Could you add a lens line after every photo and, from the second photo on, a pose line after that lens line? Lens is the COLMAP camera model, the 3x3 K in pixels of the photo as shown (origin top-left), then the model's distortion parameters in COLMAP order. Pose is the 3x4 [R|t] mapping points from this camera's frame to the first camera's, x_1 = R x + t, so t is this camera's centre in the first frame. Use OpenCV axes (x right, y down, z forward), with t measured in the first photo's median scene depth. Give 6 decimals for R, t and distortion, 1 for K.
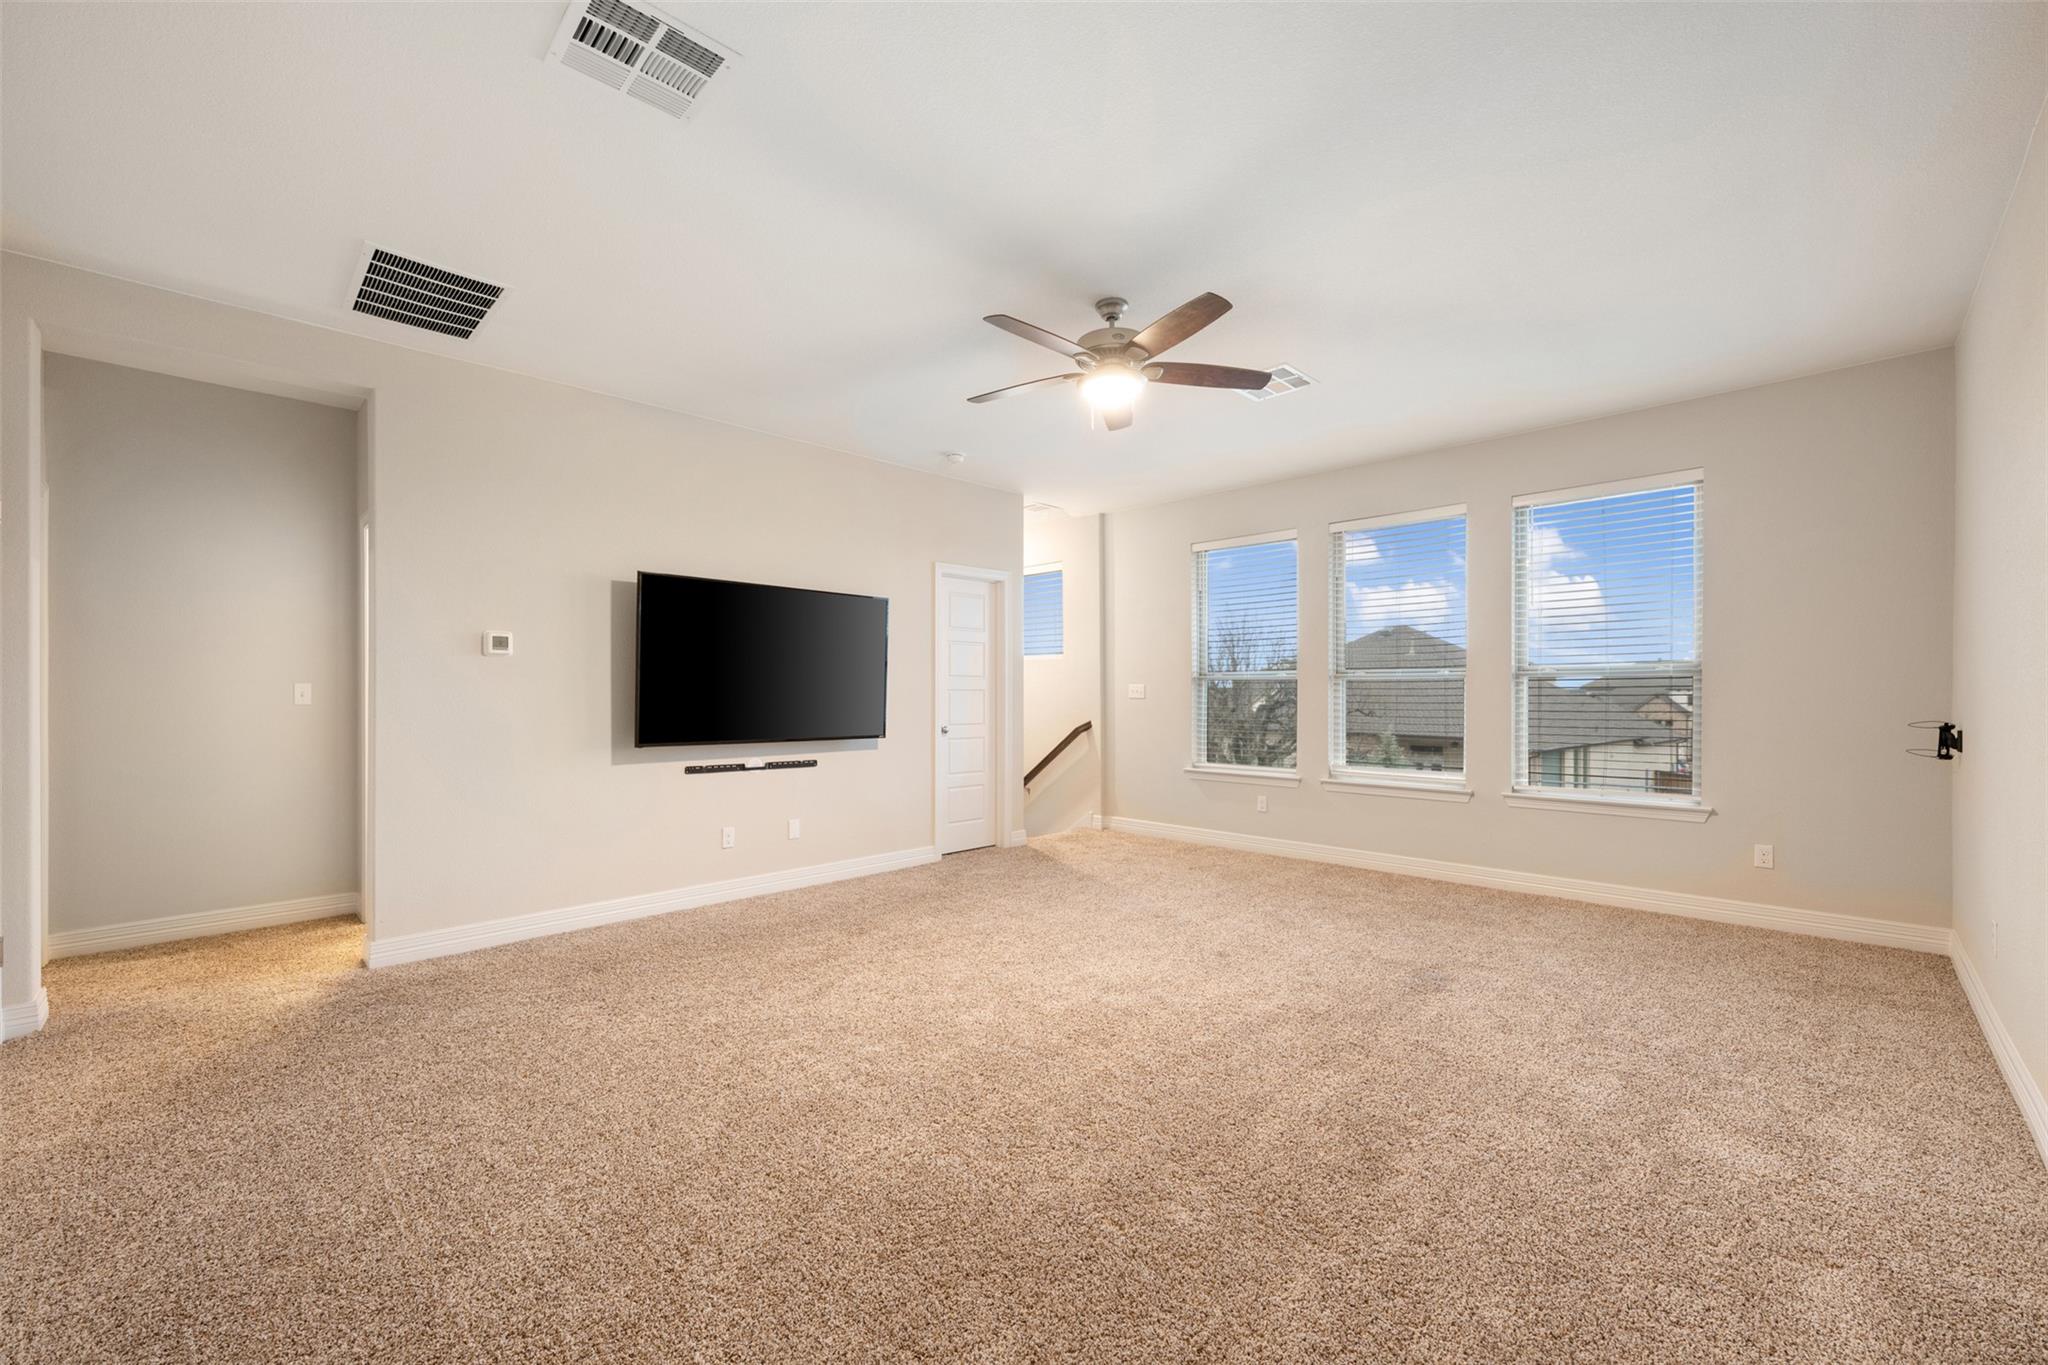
lens RADIAL K [[815.7, 0, 1024.0], [0, 815.7, 695.2], [0, 0, 1]] dist [-0.001493, 0.001307]
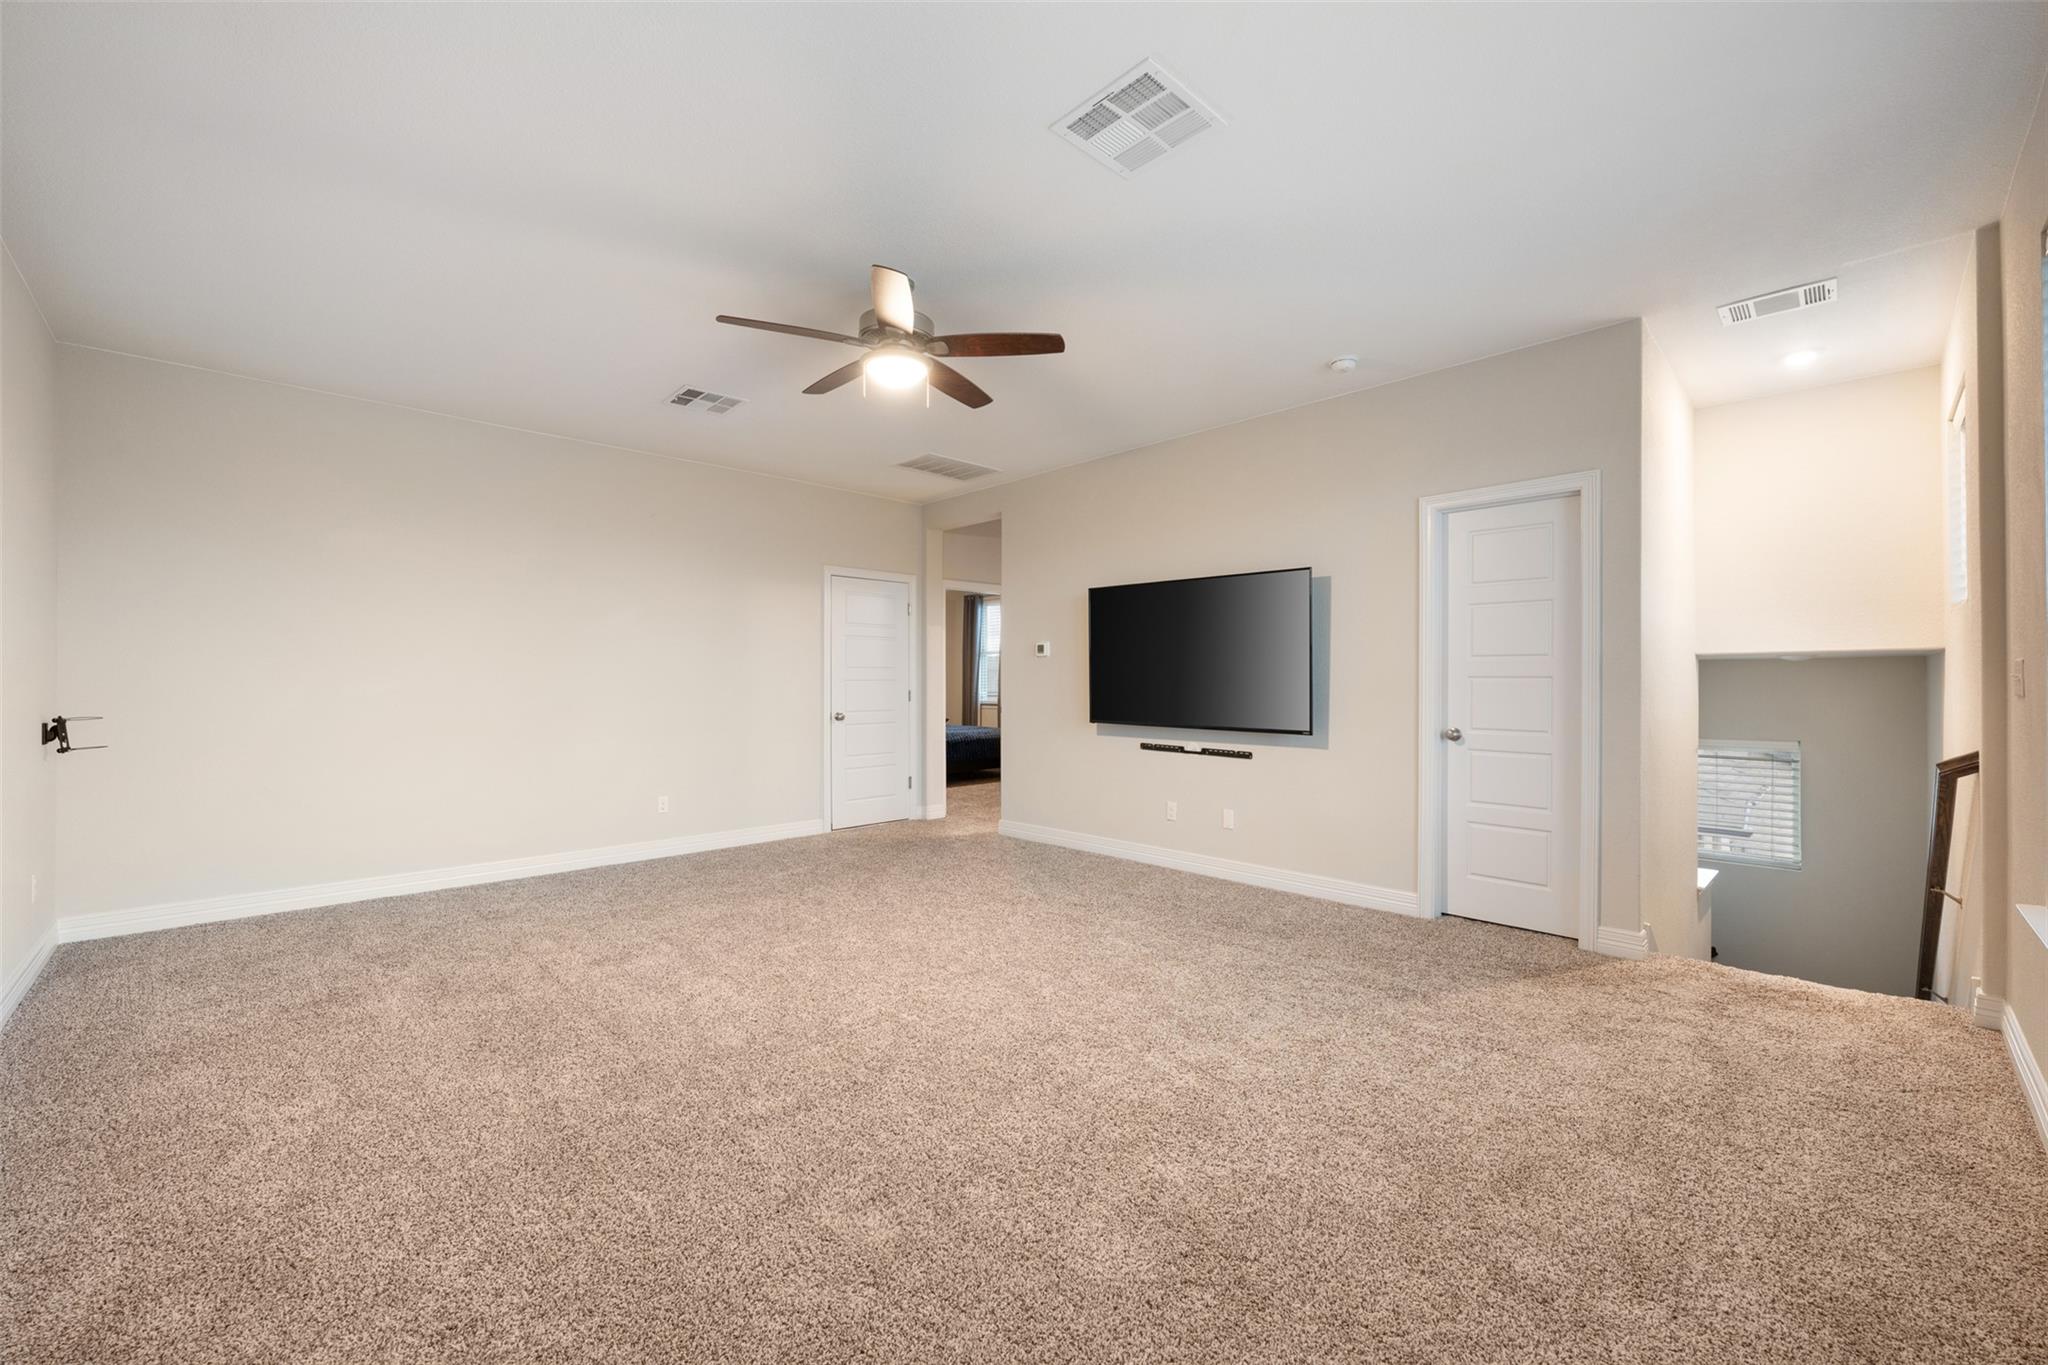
lens RADIAL K [[815.7, 0, 1023.9], [0, 815.7, 677.0], [0, 0, 1]] dist [-0.001493, 0.001307]
pose [[-0.008853, -0.004430, -0.999951, 0.734660], [-0.000769, 0.999990, -0.004423, -0.003237], [0.999961, 0.000729, -0.008857, 0.794127]]
